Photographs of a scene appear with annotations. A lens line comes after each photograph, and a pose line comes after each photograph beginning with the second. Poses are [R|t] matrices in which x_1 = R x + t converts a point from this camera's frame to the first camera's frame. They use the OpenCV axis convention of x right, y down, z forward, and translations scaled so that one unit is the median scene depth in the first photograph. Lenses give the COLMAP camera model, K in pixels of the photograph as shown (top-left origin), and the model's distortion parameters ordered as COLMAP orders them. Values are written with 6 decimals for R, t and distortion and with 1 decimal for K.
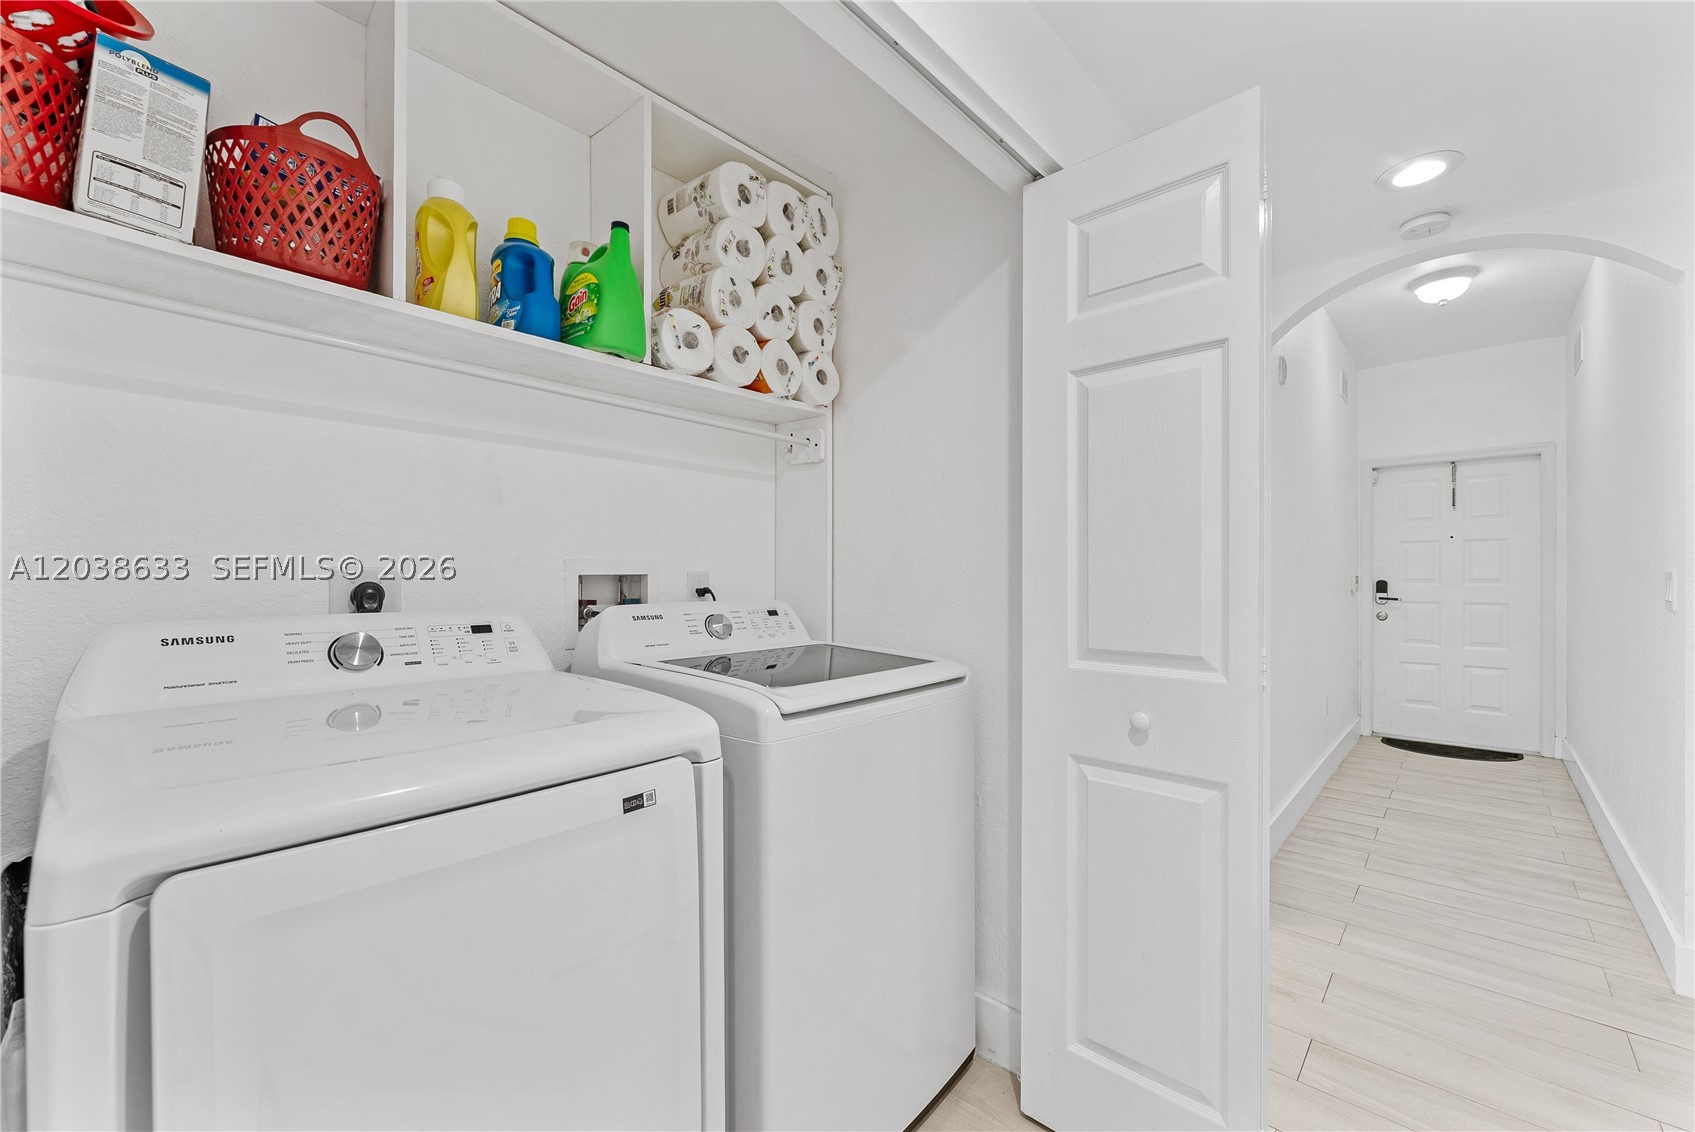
lens RADIAL K [[679.8, 0, 847.2], [0, 679.8, 573.1], [0, 0, 1]] dist [-0.000388, 0.000049]
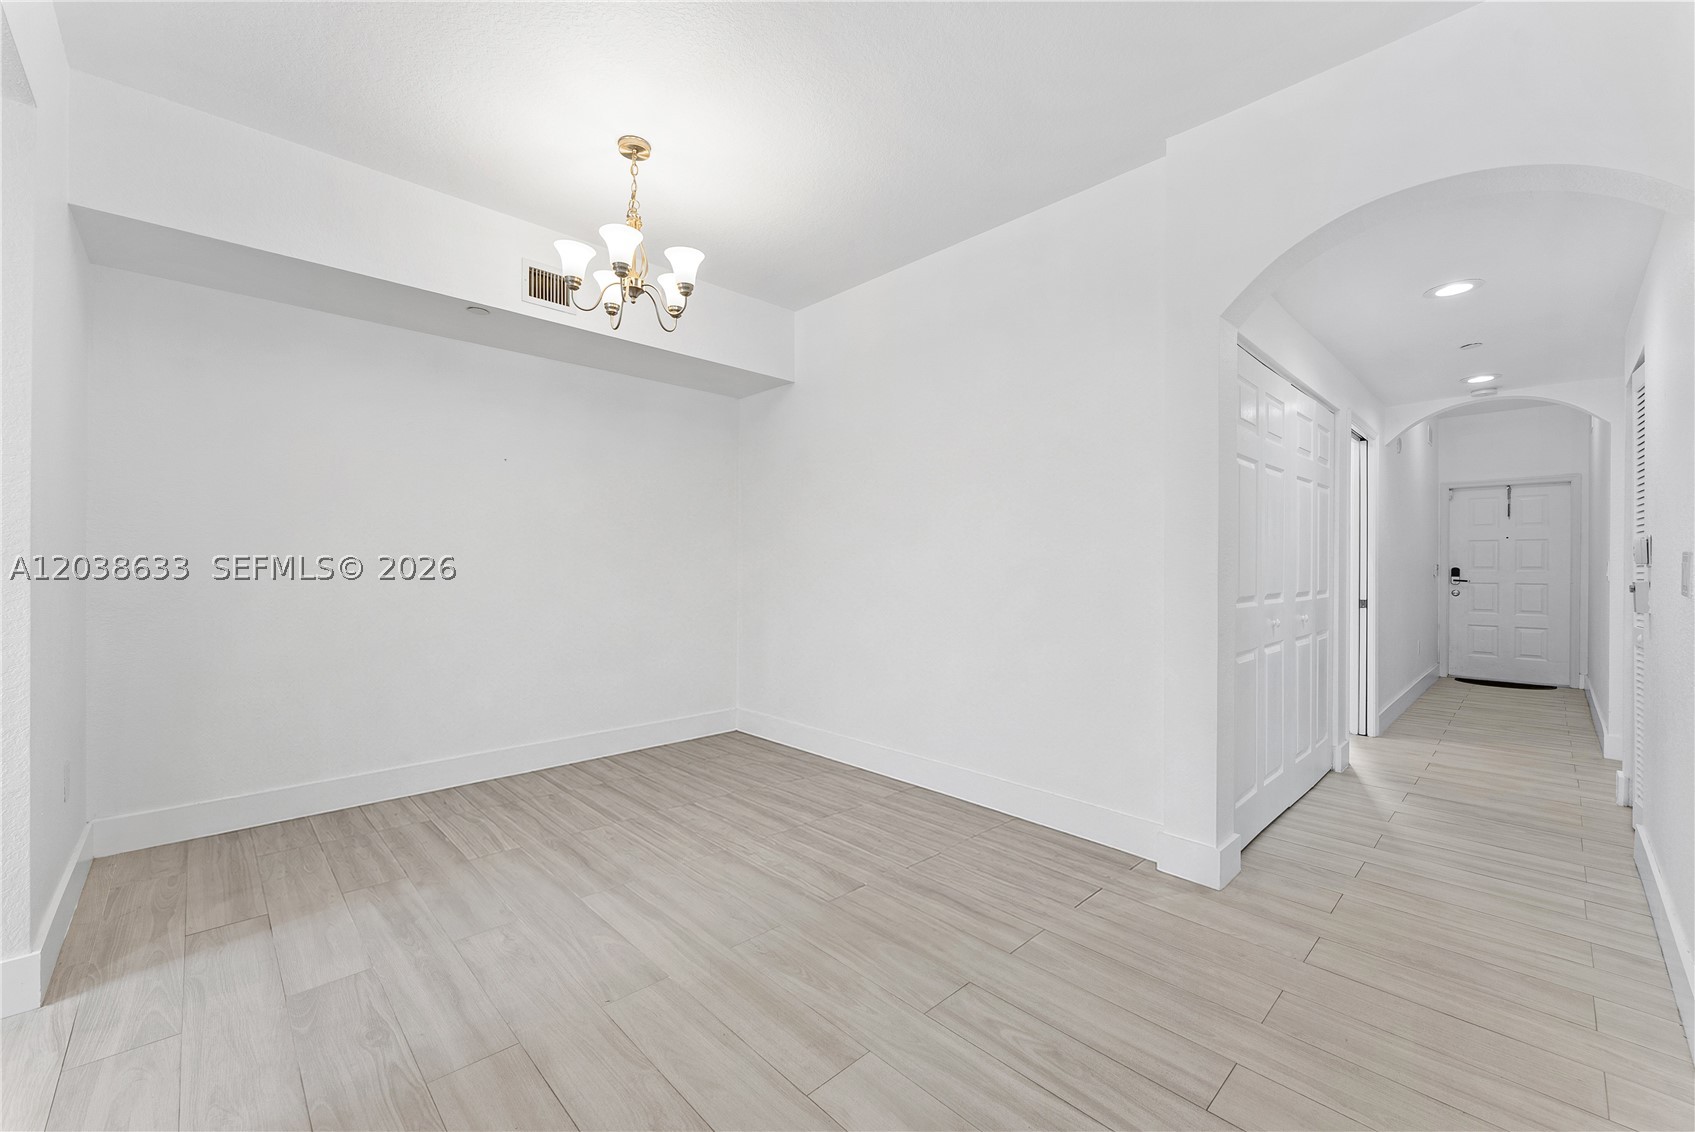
lens RADIAL K [[679.8, 0, 843.3], [0, 679.8, 563.8], [0, 0, 1]] dist [-0.000388, 0.000049]
pose [[0.998204, 0.004766, -0.059721, -0.426287], [-0.004584, 0.999984, 0.003176, 0.004048], [0.059736, -0.002896, 0.998210, -0.519069]]
